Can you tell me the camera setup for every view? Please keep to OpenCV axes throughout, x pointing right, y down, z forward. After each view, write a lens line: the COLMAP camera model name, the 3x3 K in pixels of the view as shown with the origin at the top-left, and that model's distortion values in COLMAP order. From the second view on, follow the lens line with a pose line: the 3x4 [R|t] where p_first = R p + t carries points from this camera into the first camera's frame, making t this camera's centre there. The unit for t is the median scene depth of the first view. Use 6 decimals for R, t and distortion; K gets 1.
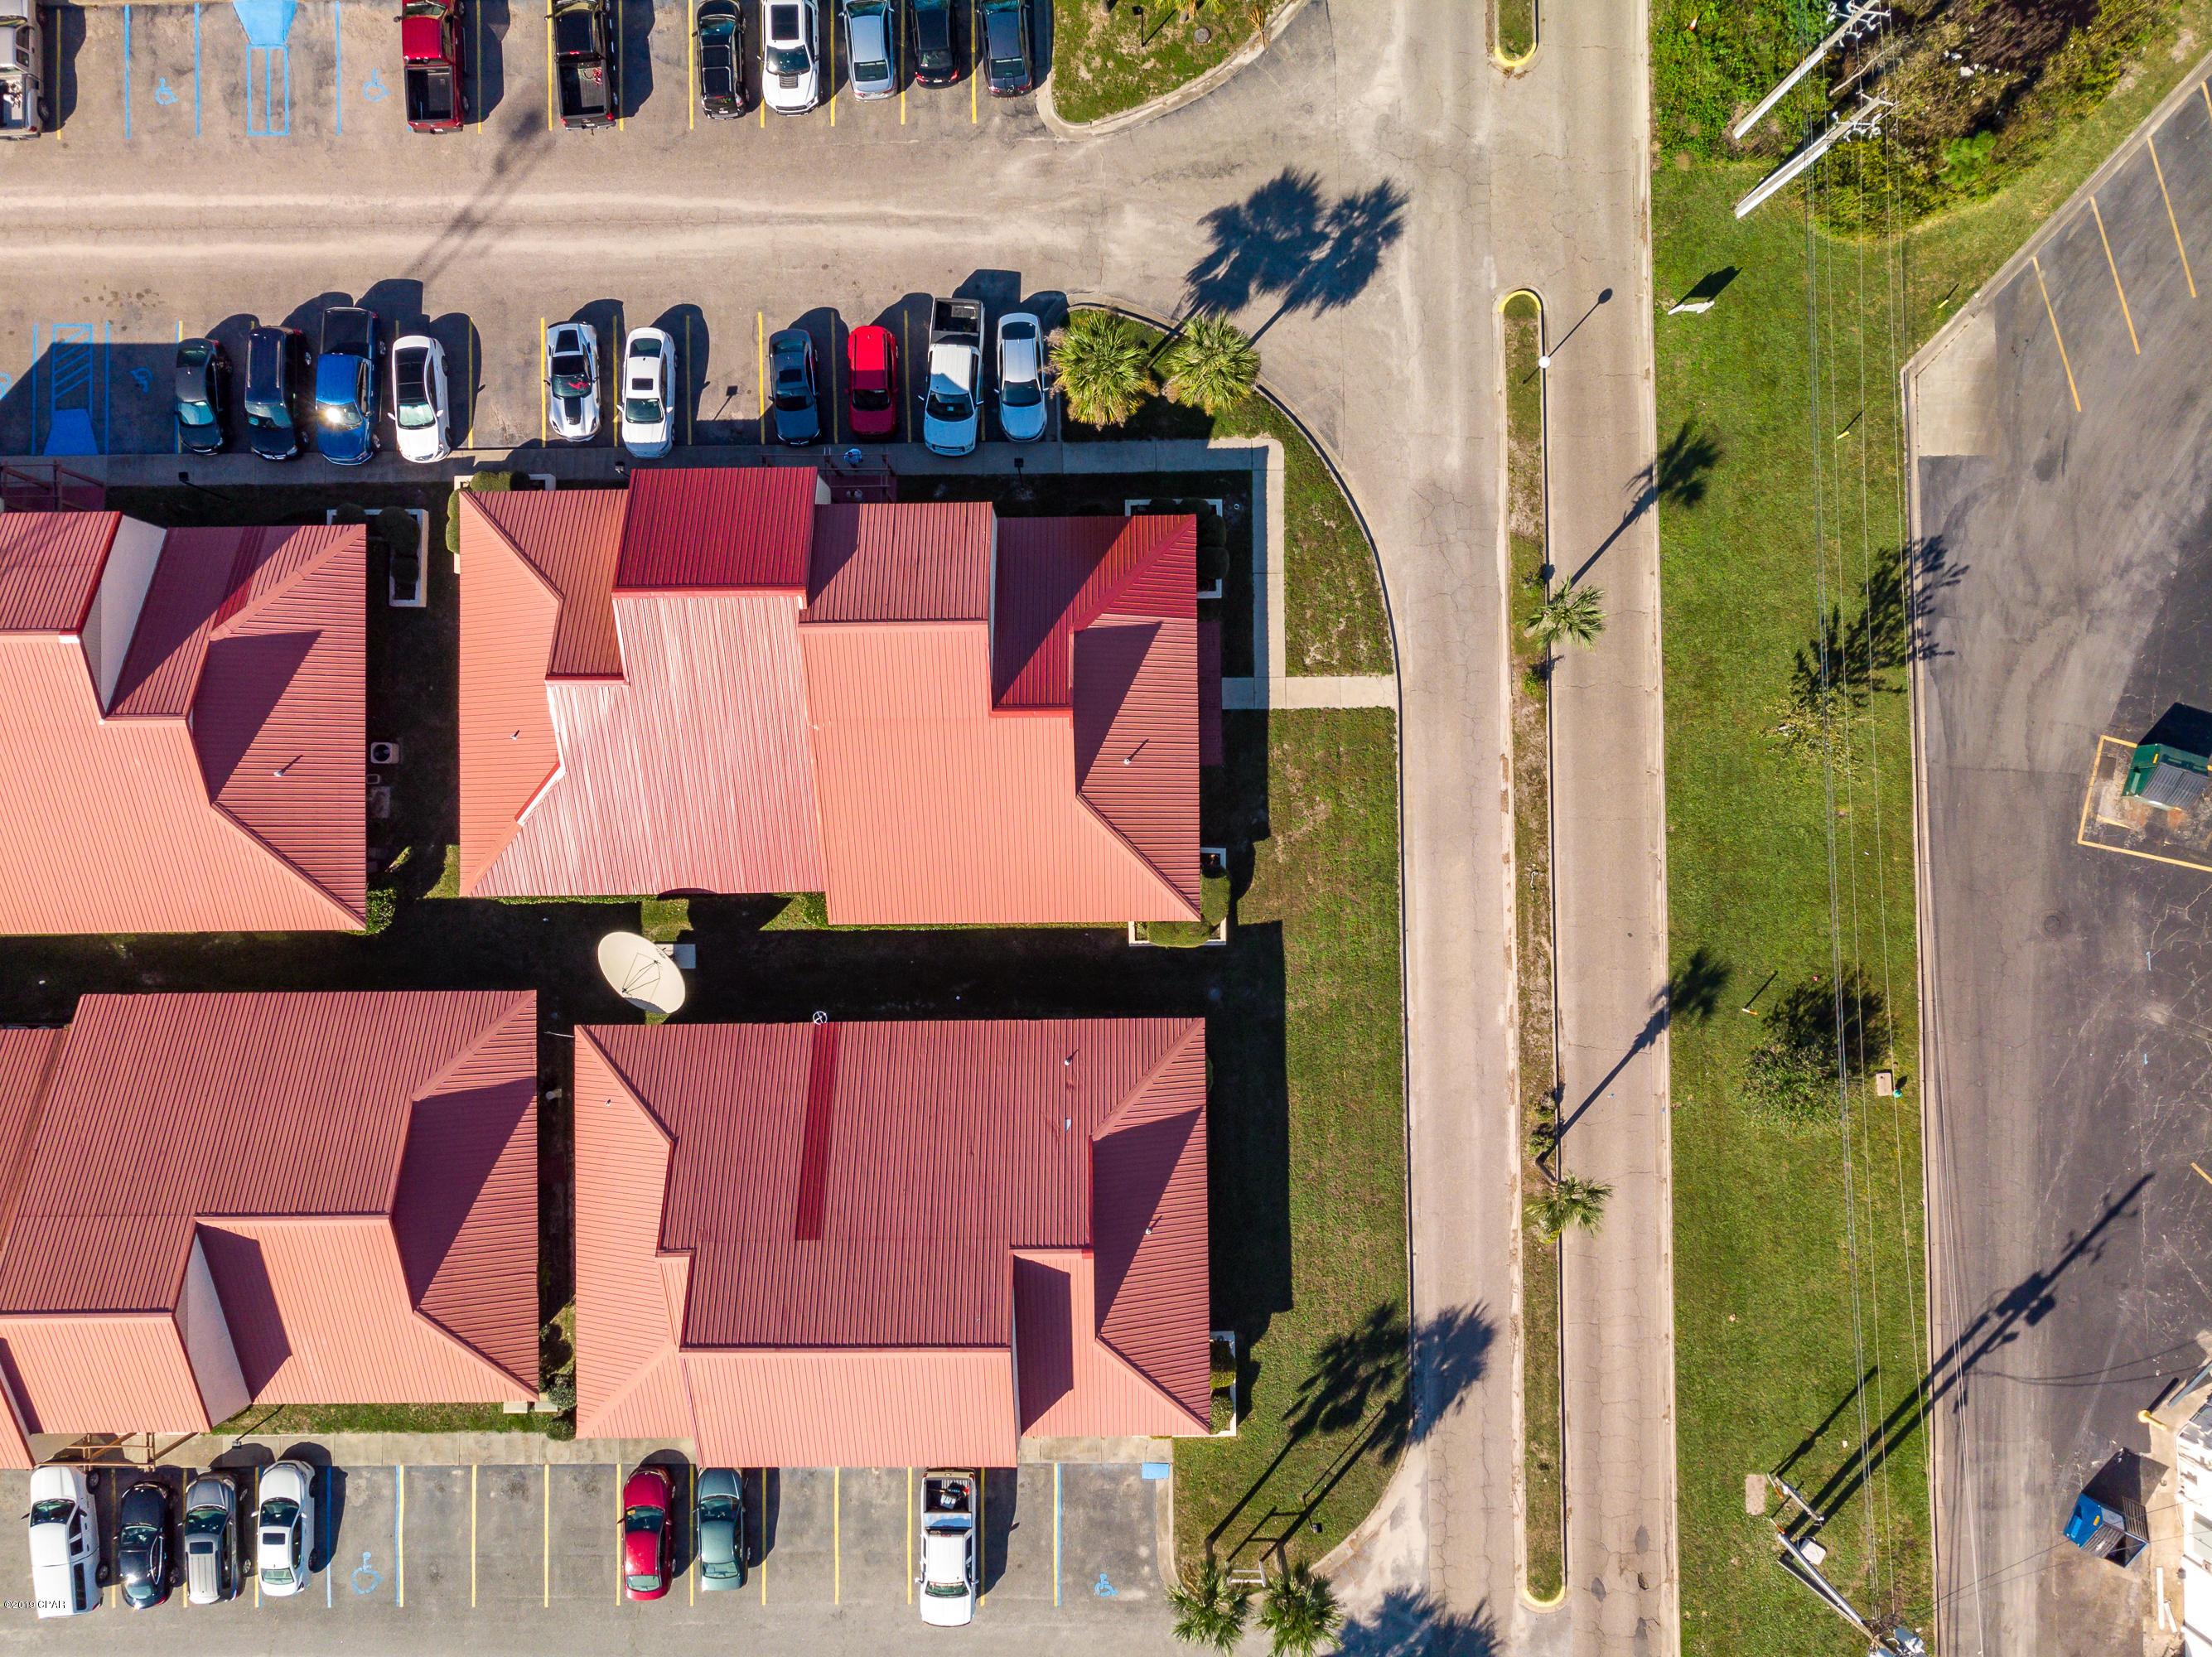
lens RADIAL K [[1624.7, 0, 1101.6], [0, 1624.7, 792.8], [0, 0, 1]] dist [0.006640, -0.009440]
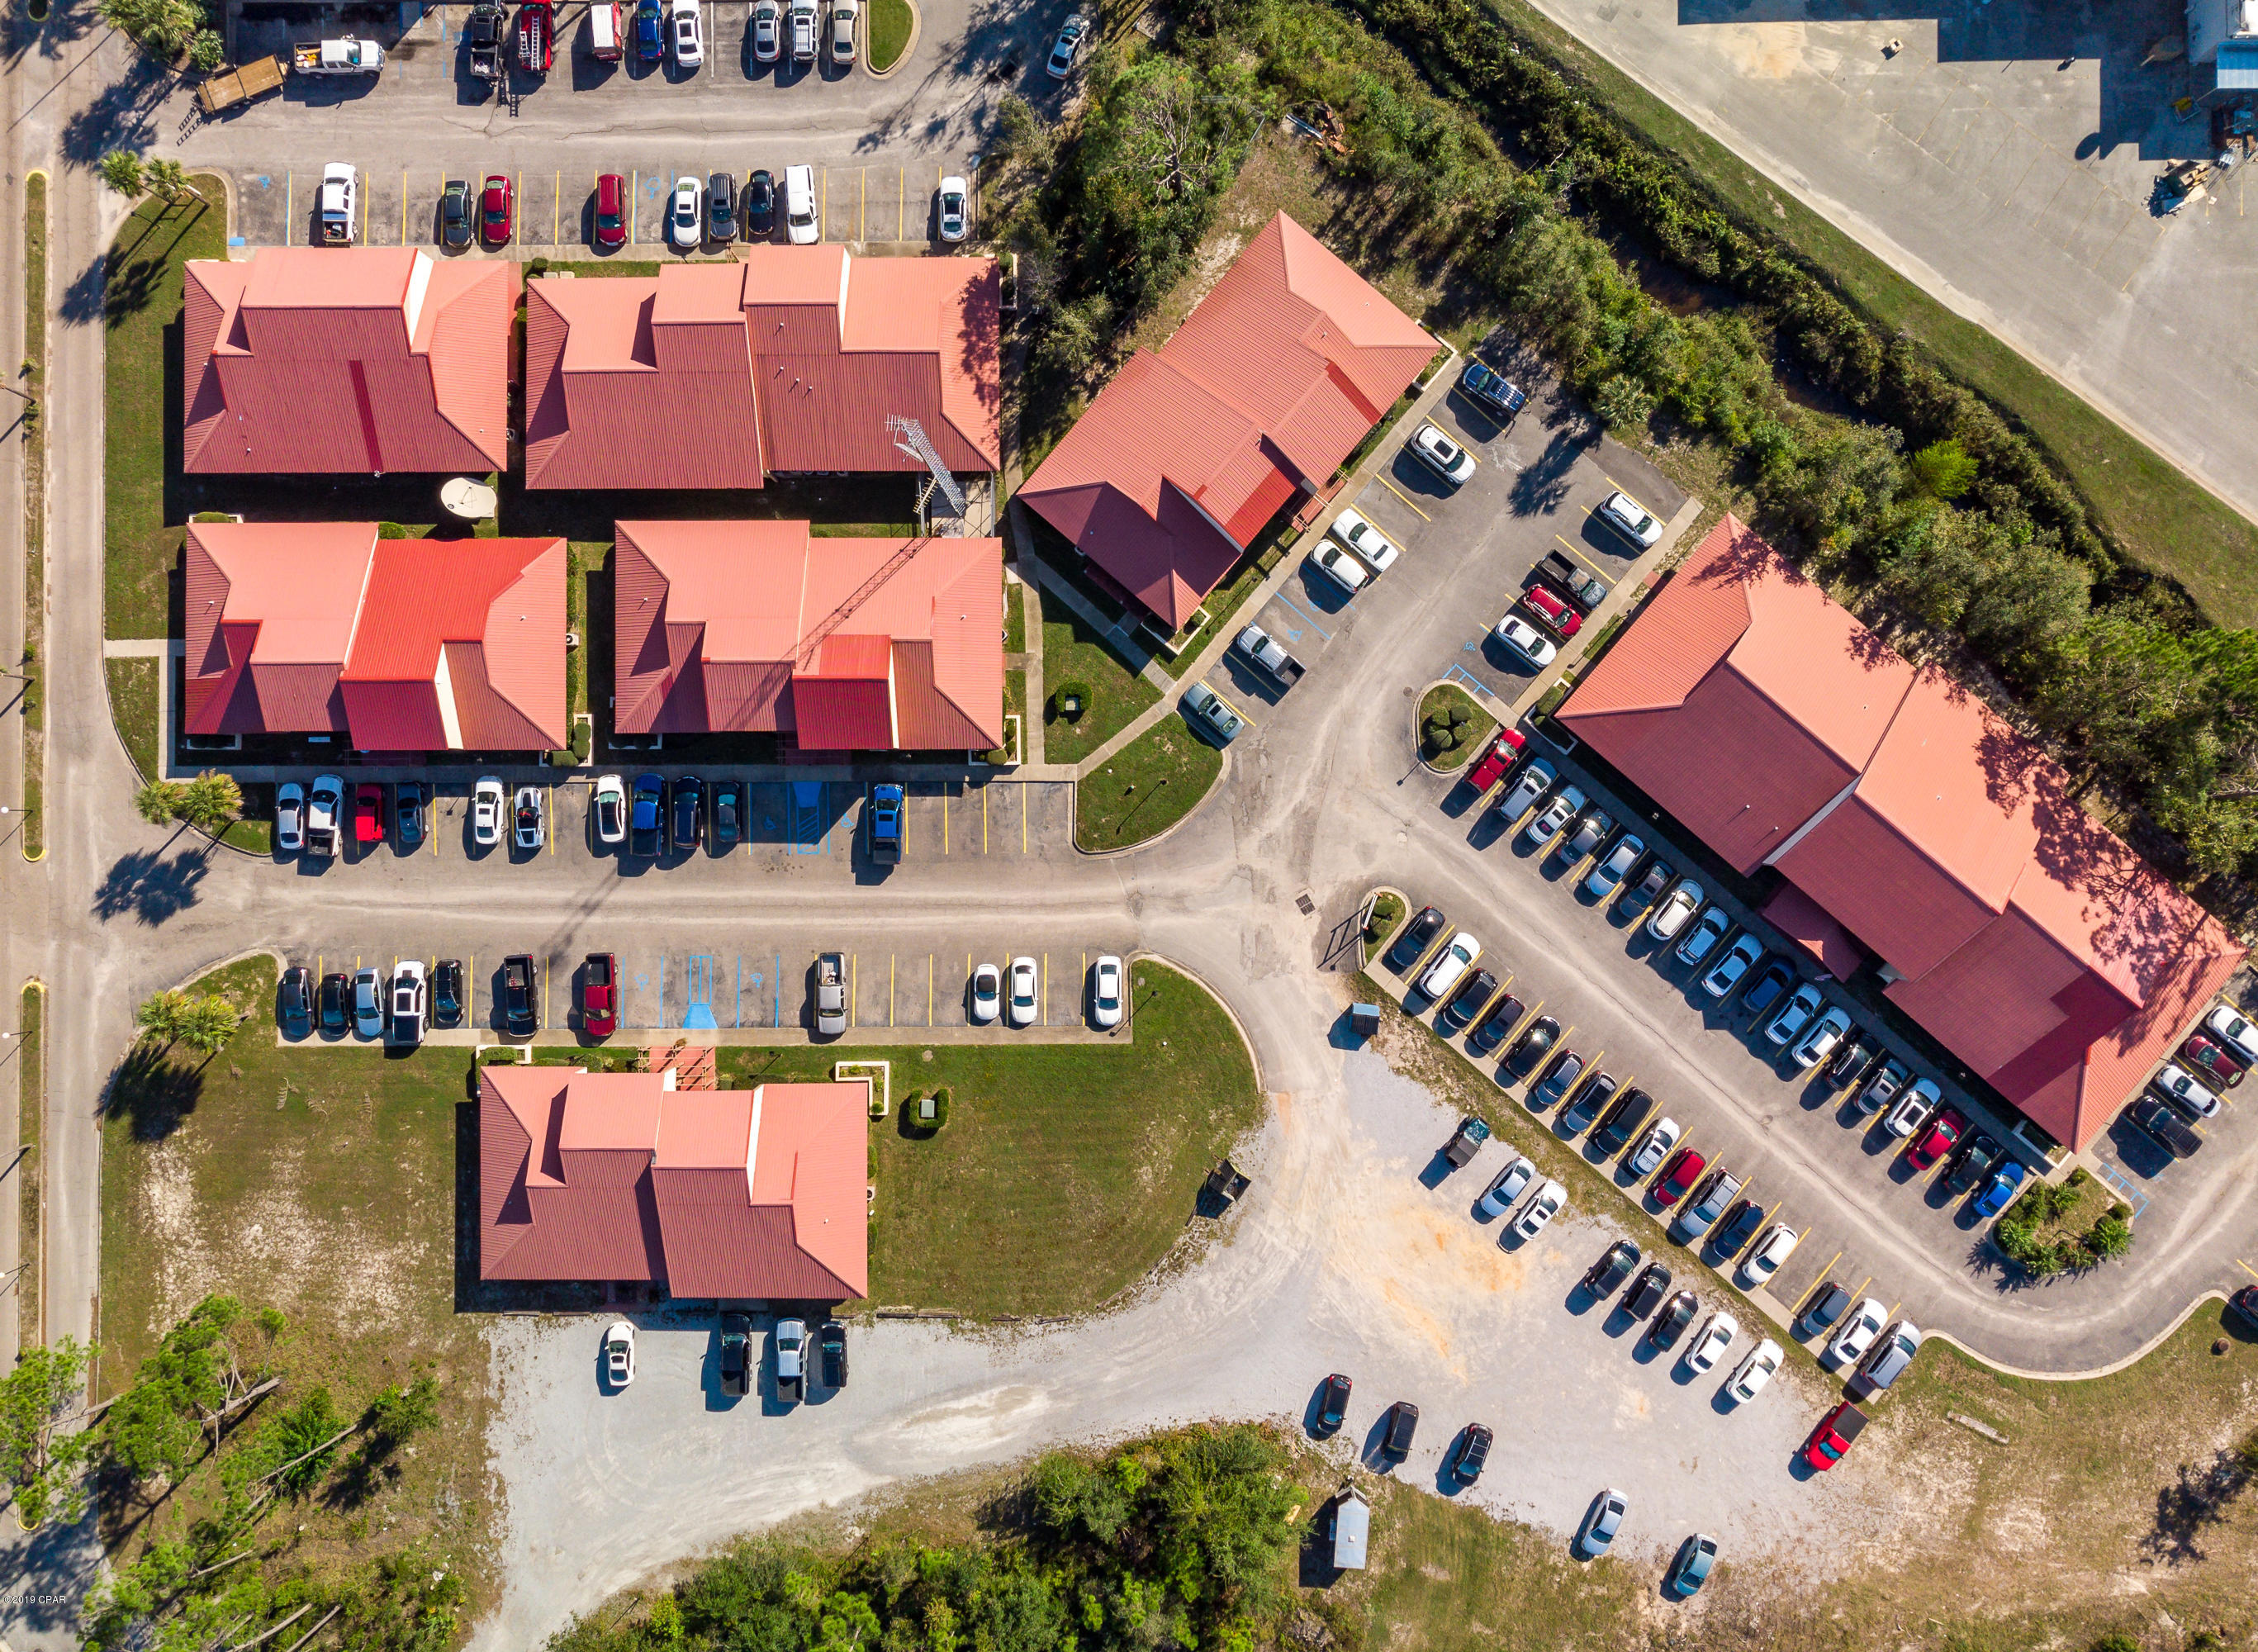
lens RADIAL K [[1655.3, 0, 1124.1], [0, 1655.3, 779.3], [0, 0, 1]] dist [-0.004639, 0.009172]
pose [[-0.999552, -0.009546, 0.028356, -1.059199], [0.010561, -0.999301, 0.035861, -0.270728], [0.027994, 0.036144, 0.998954, -0.880807]]
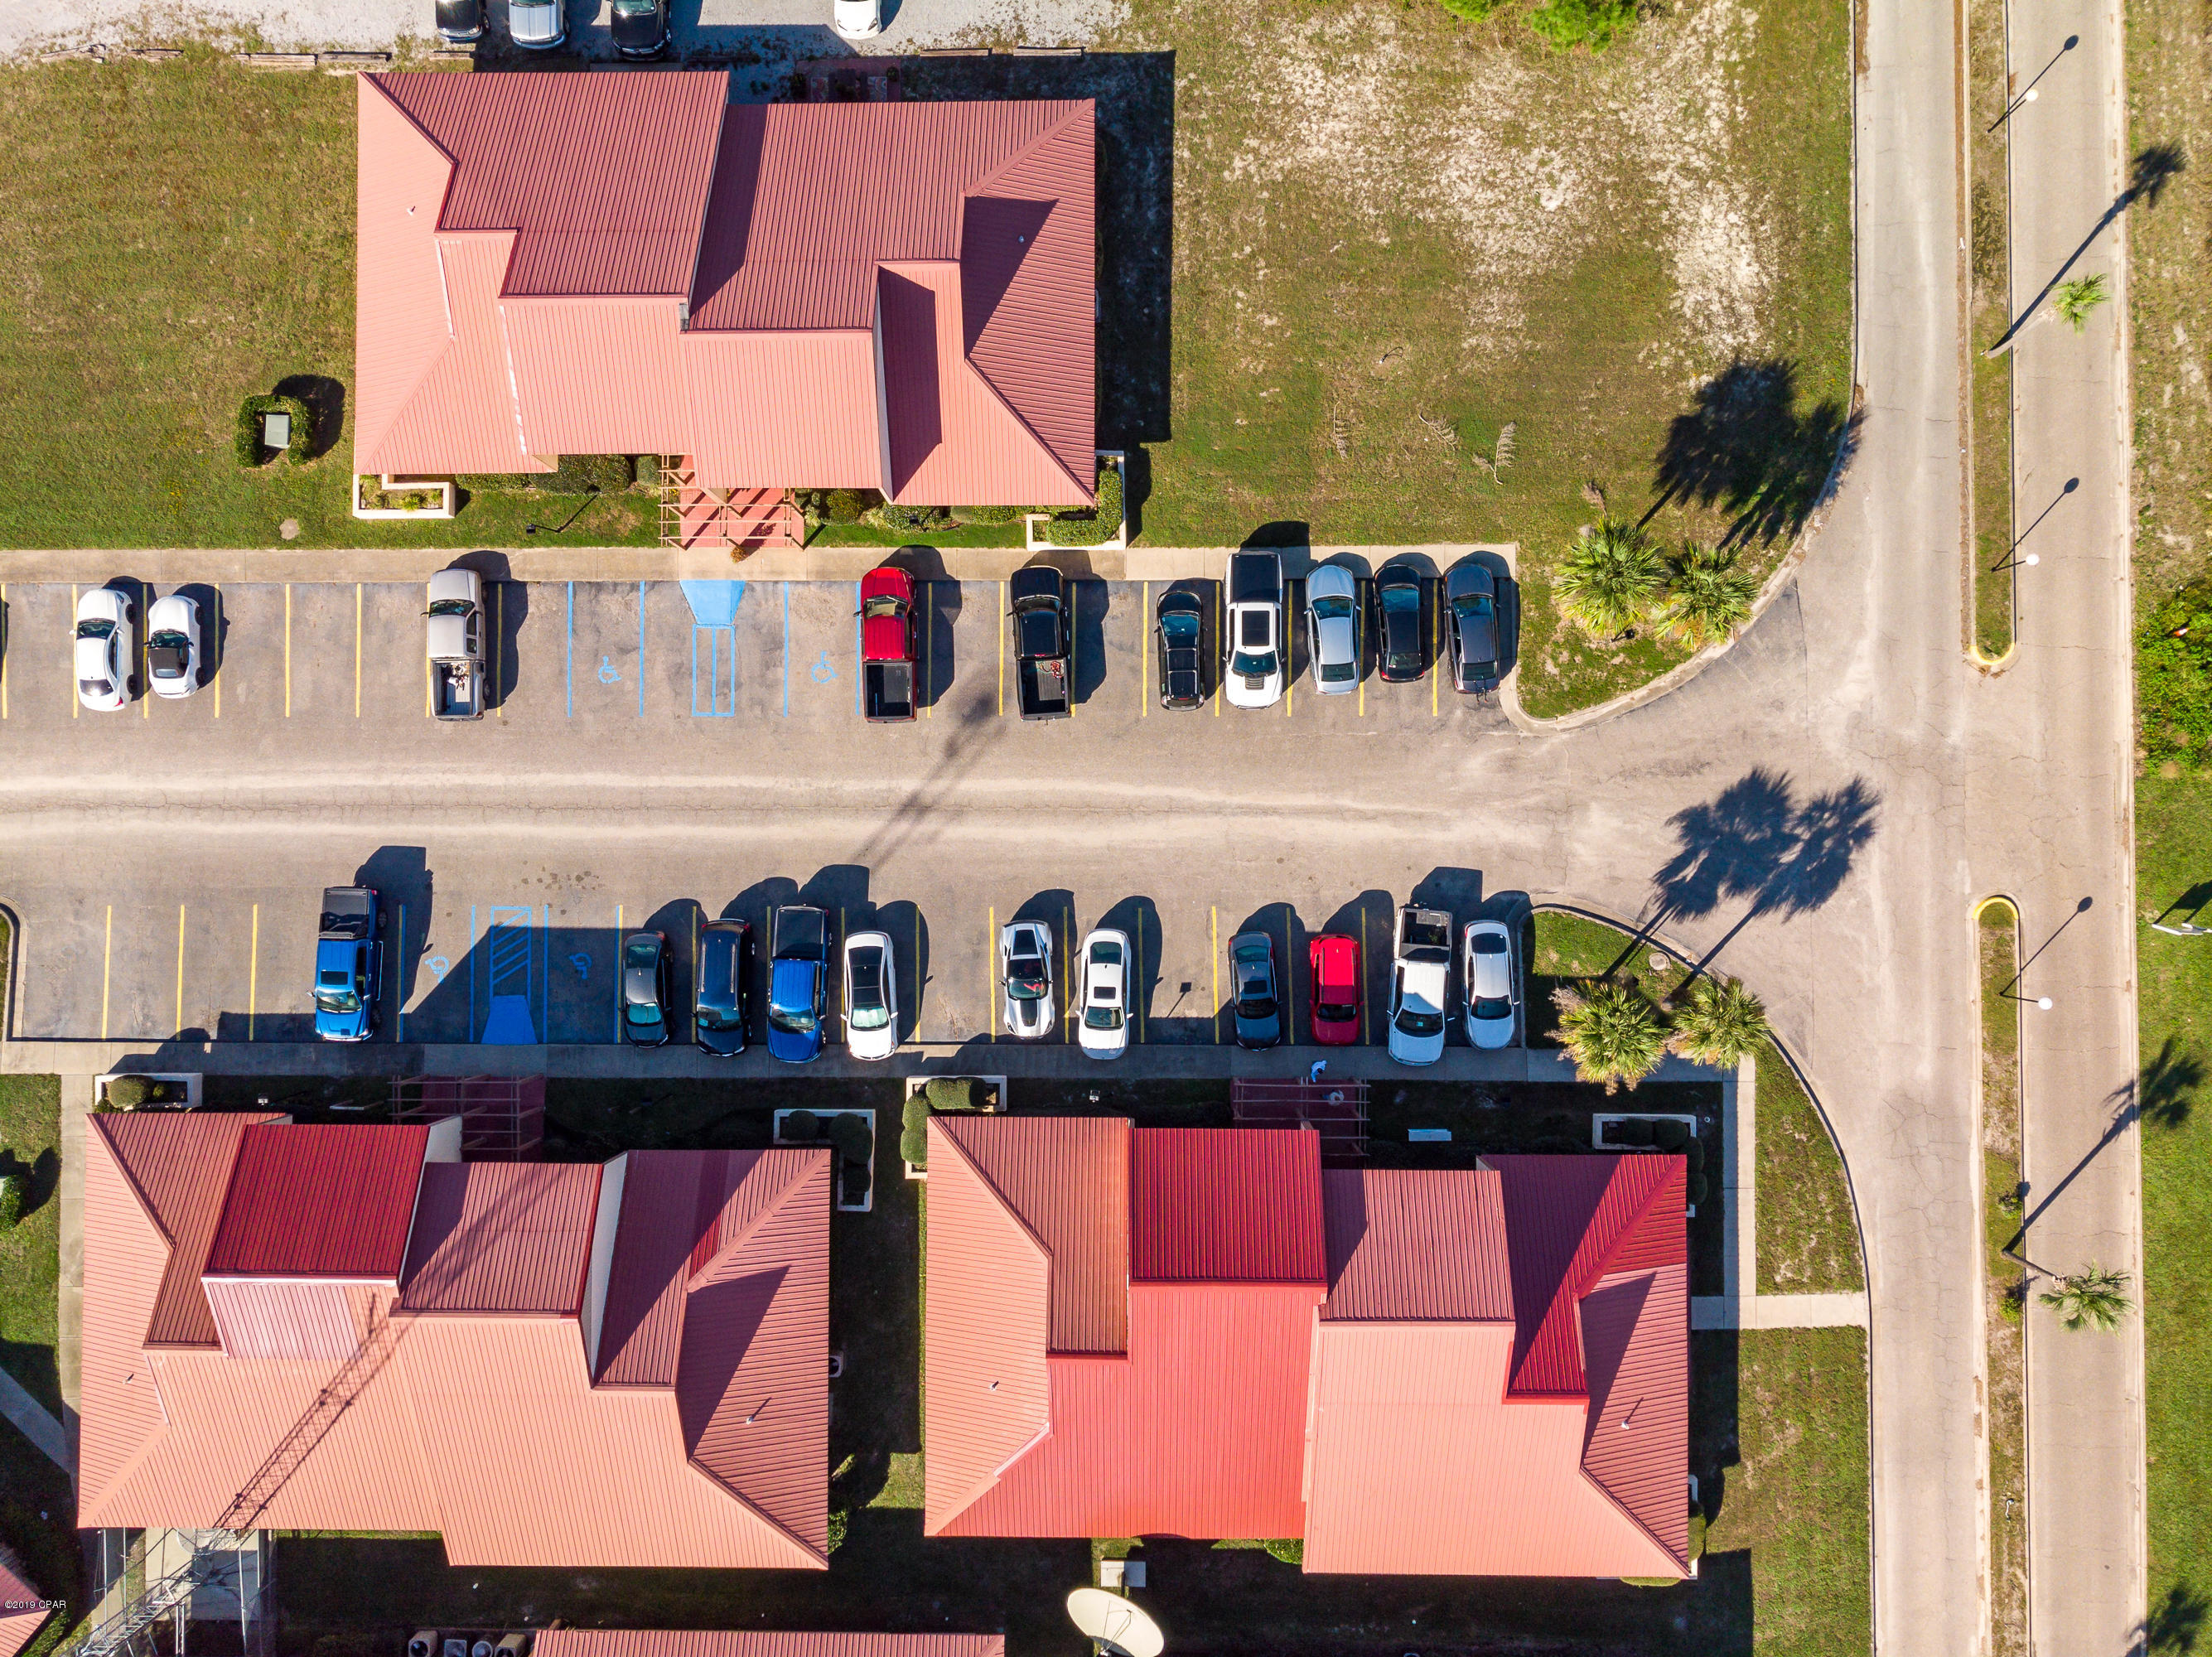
lens RADIAL K [[1624.7, 0, 1101.6], [0, 1624.7, 792.8], [0, 0, 1]] dist [0.006640, -0.009440]
pose [[0.999905, 0.012810, -0.005126, -0.276504], [-0.012836, 0.999905, -0.005053, -0.361538], [0.005061, 0.005118, 0.999974, 0.021571]]
